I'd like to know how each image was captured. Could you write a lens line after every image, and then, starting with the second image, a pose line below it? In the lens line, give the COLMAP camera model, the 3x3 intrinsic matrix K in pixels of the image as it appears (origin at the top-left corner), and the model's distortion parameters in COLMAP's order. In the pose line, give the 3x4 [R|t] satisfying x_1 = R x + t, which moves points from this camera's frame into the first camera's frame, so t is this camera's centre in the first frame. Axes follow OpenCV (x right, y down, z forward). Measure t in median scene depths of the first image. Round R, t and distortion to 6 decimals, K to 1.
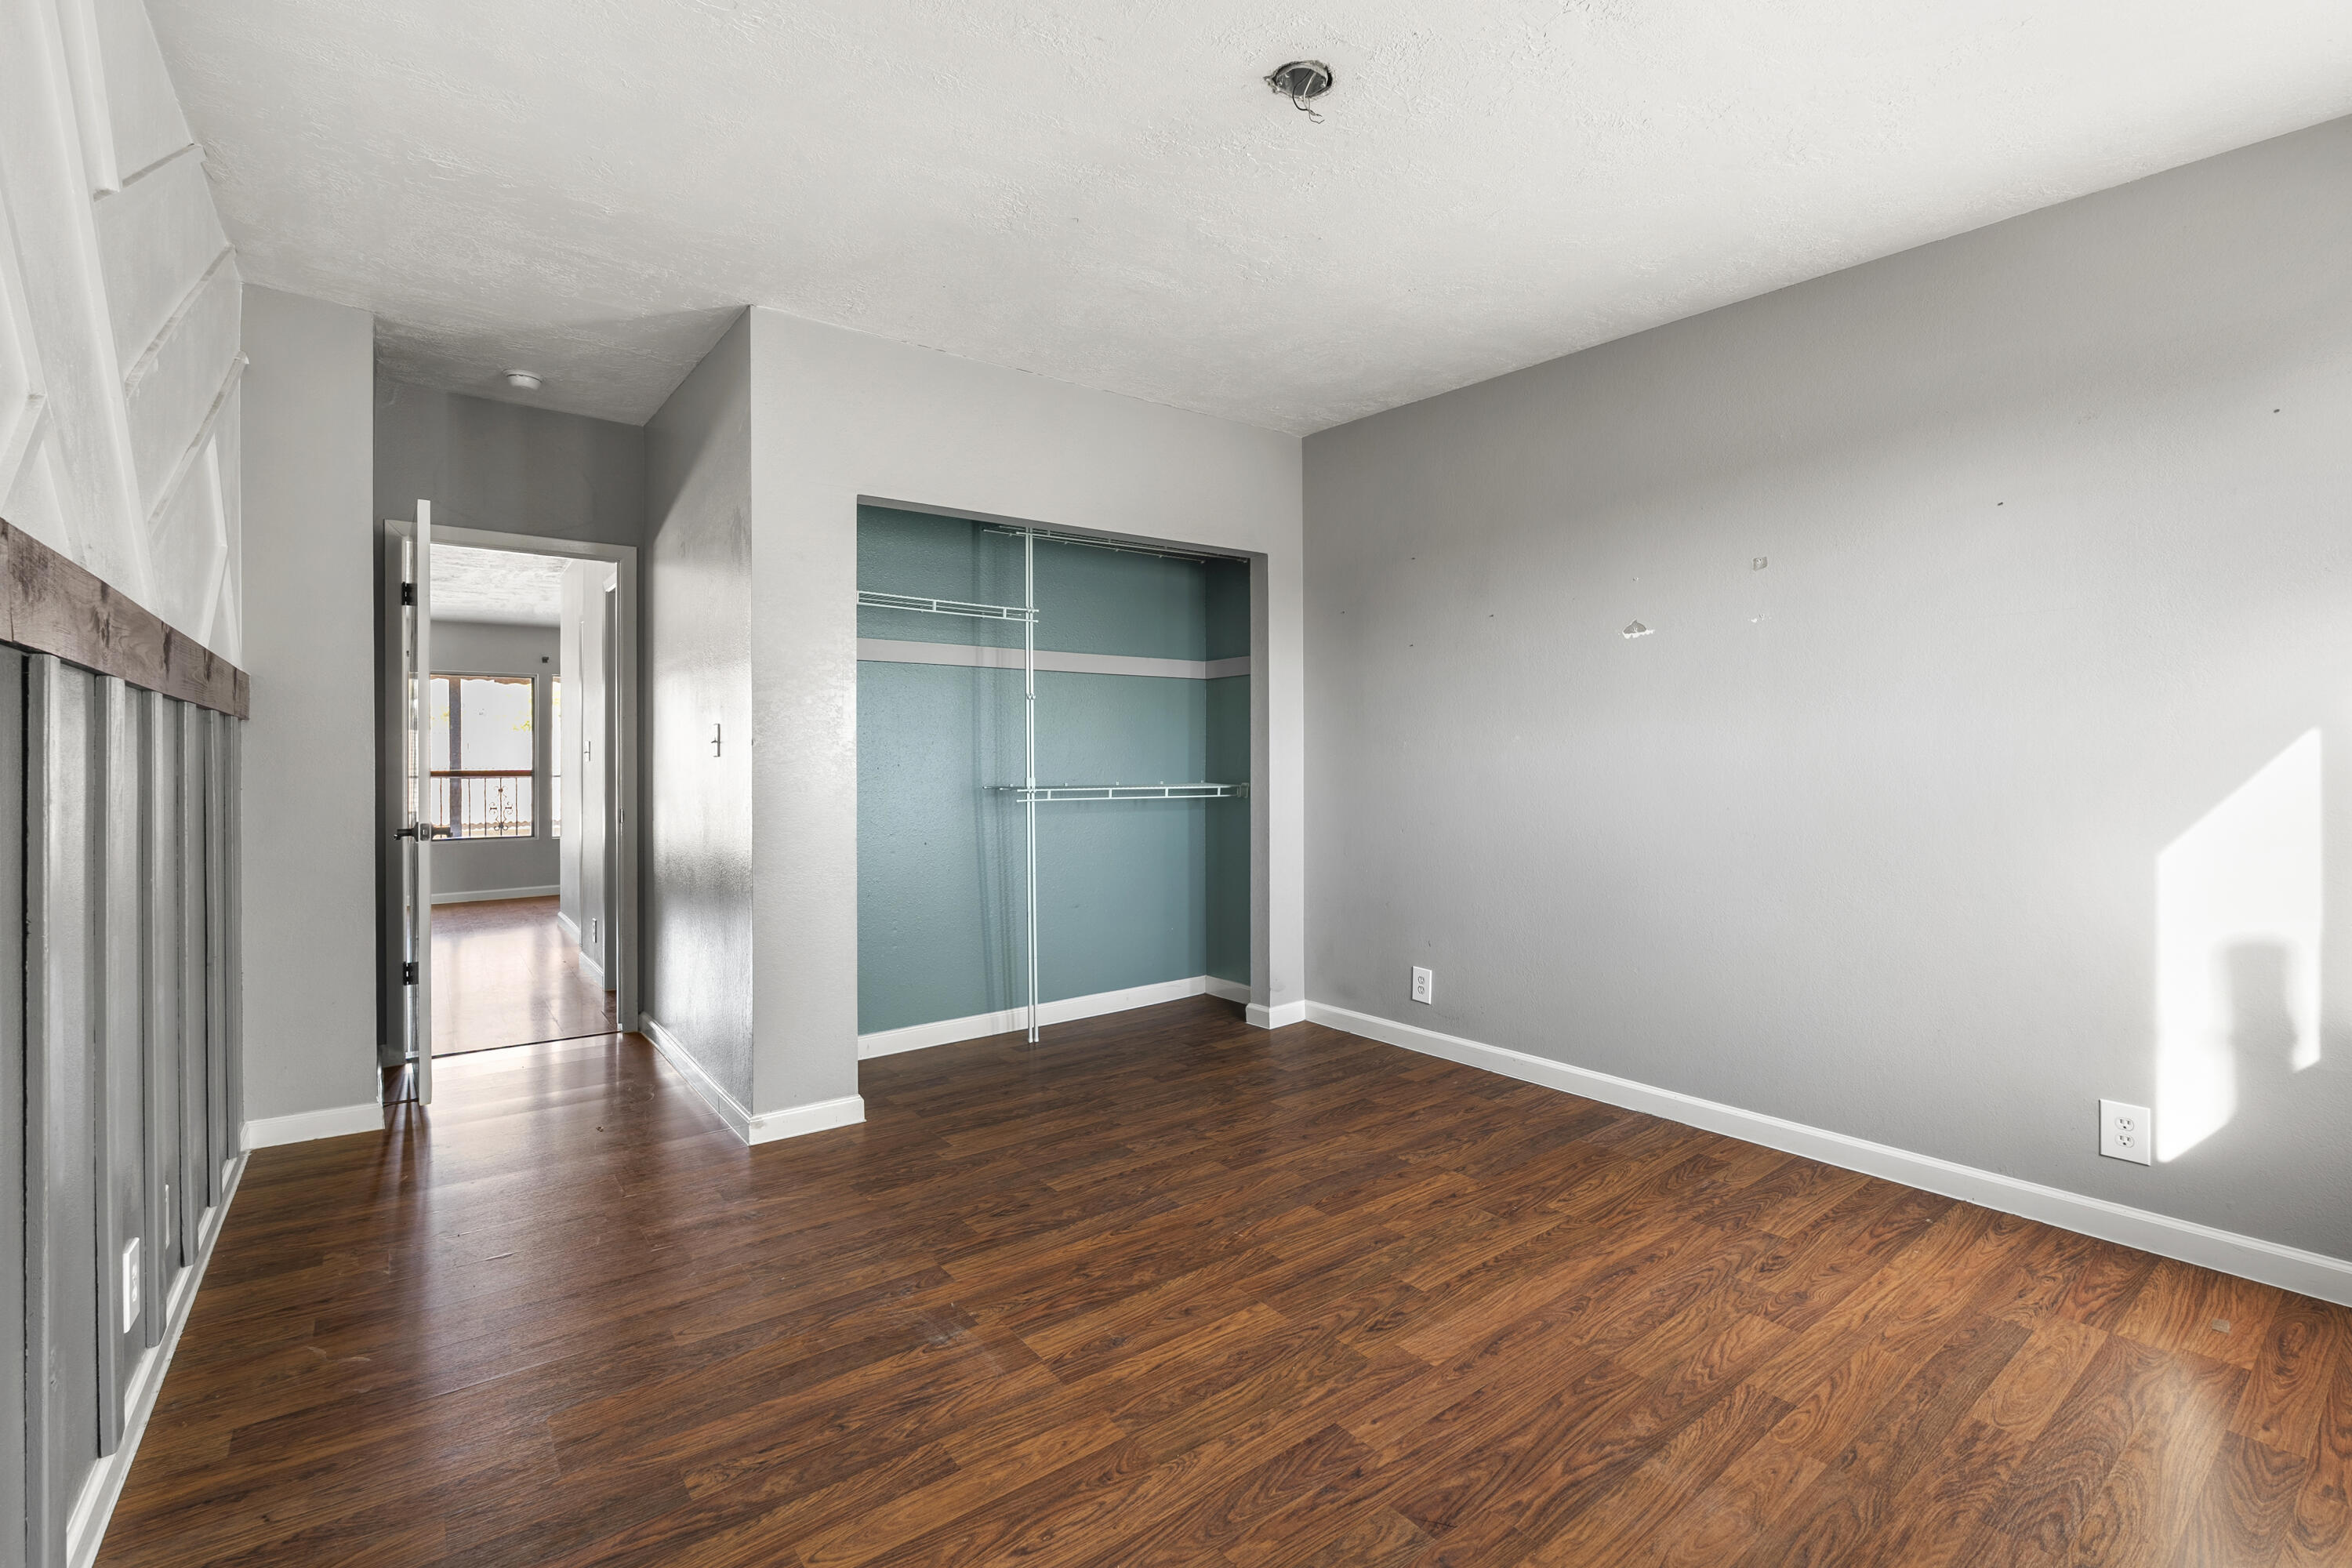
lens RADIAL K [[1026.0, 0, 1168.5], [0, 1026.0, 755.1], [0, 0, 1]] dist [0.009208, 0.001608]
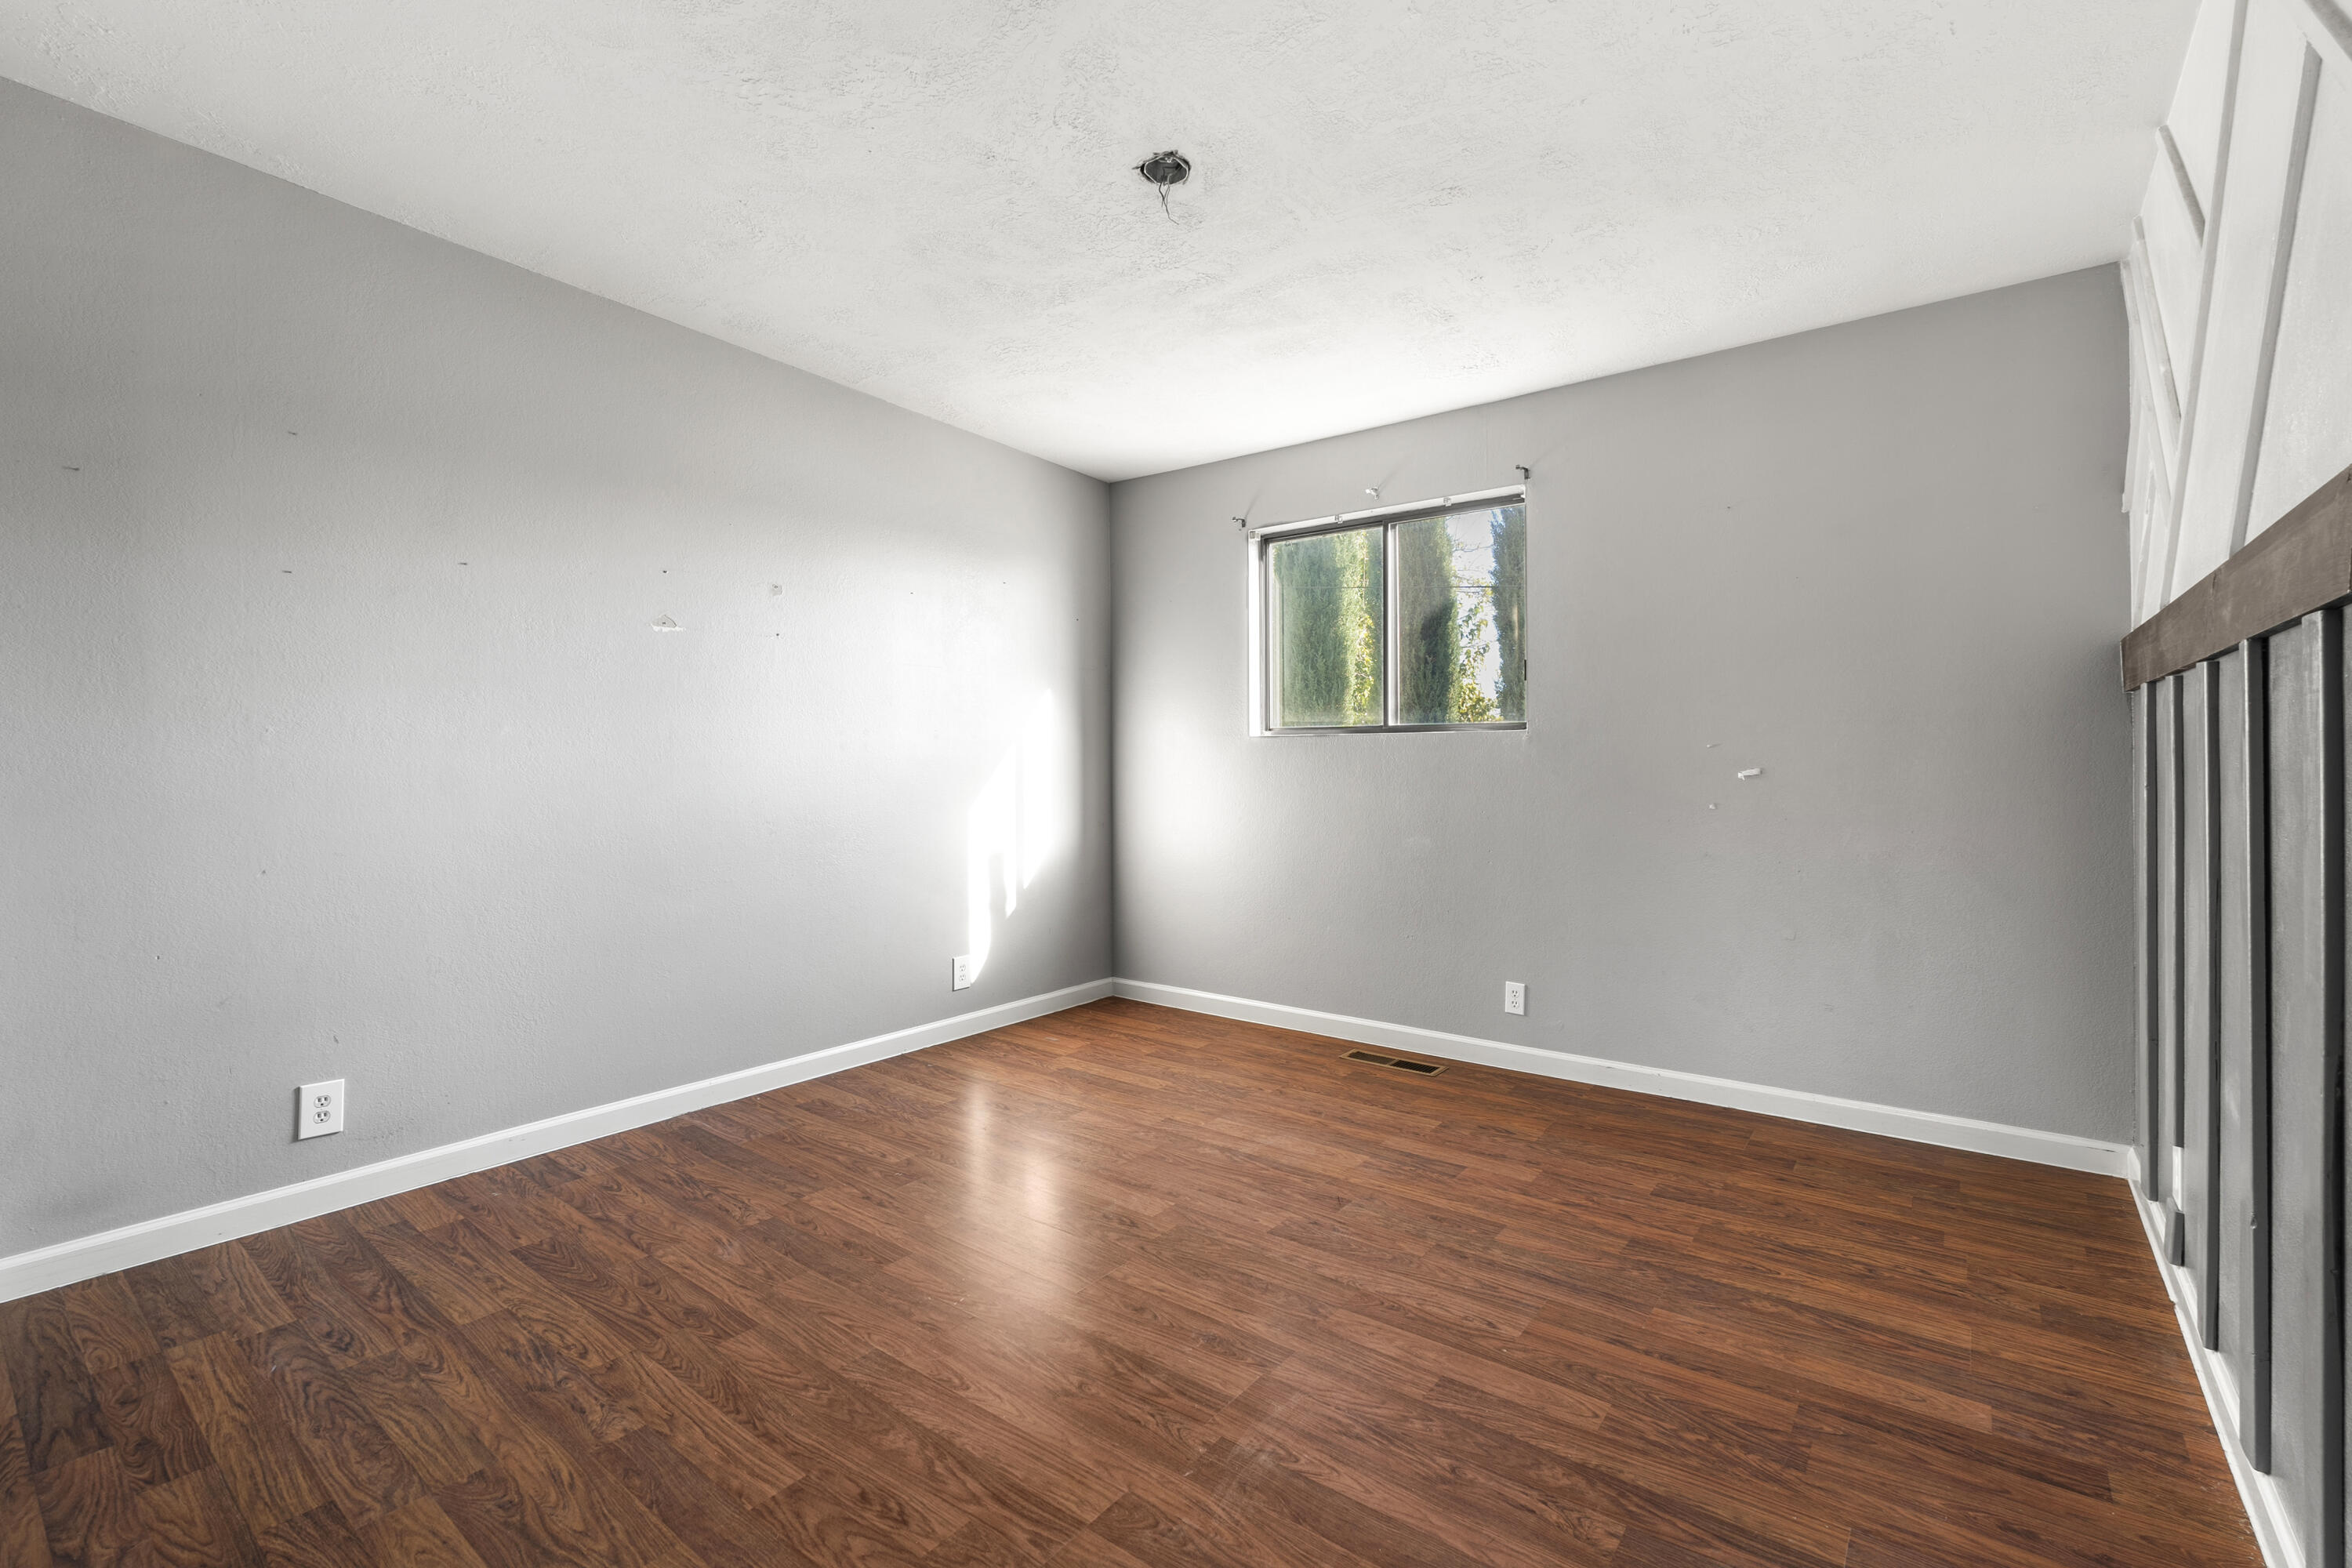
lens RADIAL K [[1026.0, 0, 1169.5], [0, 1026.0, 770.2], [0, 0, 1]] dist [0.009208, 0.001608]
pose [[-0.253753, 0.004198, 0.967260, -0.783112], [-0.003452, 0.999980, -0.005246, 0.025228], [-0.967263, -0.004671, -0.253734, 1.015795]]
